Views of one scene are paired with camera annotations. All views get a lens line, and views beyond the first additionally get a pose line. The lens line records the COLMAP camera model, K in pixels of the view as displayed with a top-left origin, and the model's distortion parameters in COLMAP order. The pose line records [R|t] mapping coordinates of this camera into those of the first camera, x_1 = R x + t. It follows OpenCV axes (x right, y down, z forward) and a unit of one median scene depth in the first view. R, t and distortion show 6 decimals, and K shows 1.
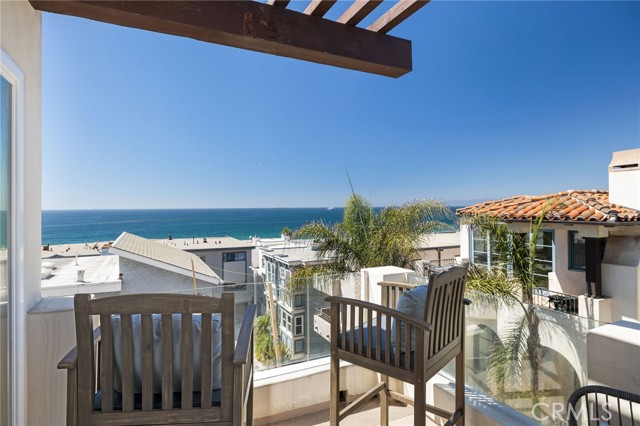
lens RADIAL K [[354.3, 0, 316.0], [0, 354.3, 212.6], [0, 0, 1]] dist [0.006517, -0.000009]
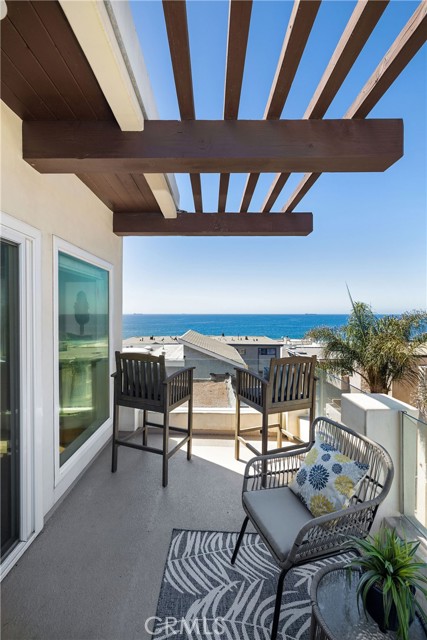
lens RADIAL K [[279.3, 0, 207.3], [0, 279.3, 316.7], [0, 0, 1]] dist [0.013052, 0.000319]
pose [[0.889154, 0.011747, -0.457458, 0.132248], [-0.012856, 0.999917, 0.000690, -0.008224], [0.457428, 0.005268, 0.889231, -0.088250]]
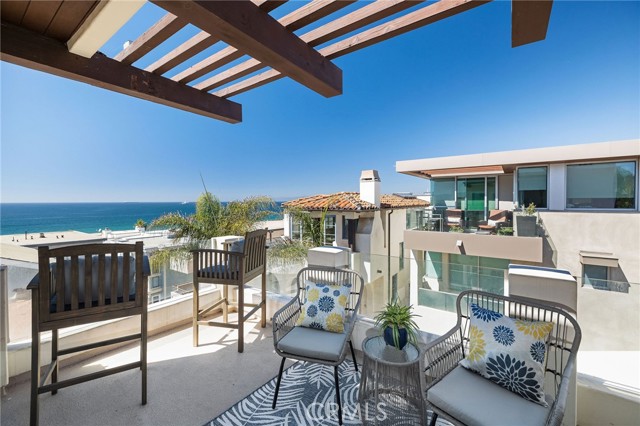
lens RADIAL K [[279.3, 0, 313.2], [0, 279.3, 205.1], [0, 0, 1]] dist [0.013052, 0.000319]
pose [[0.889939, -0.002684, 0.456072, -0.013883], [0.004927, 0.999981, -0.003730, 0.004748], [-0.456054, 0.005567, 0.889935, -0.116609]]
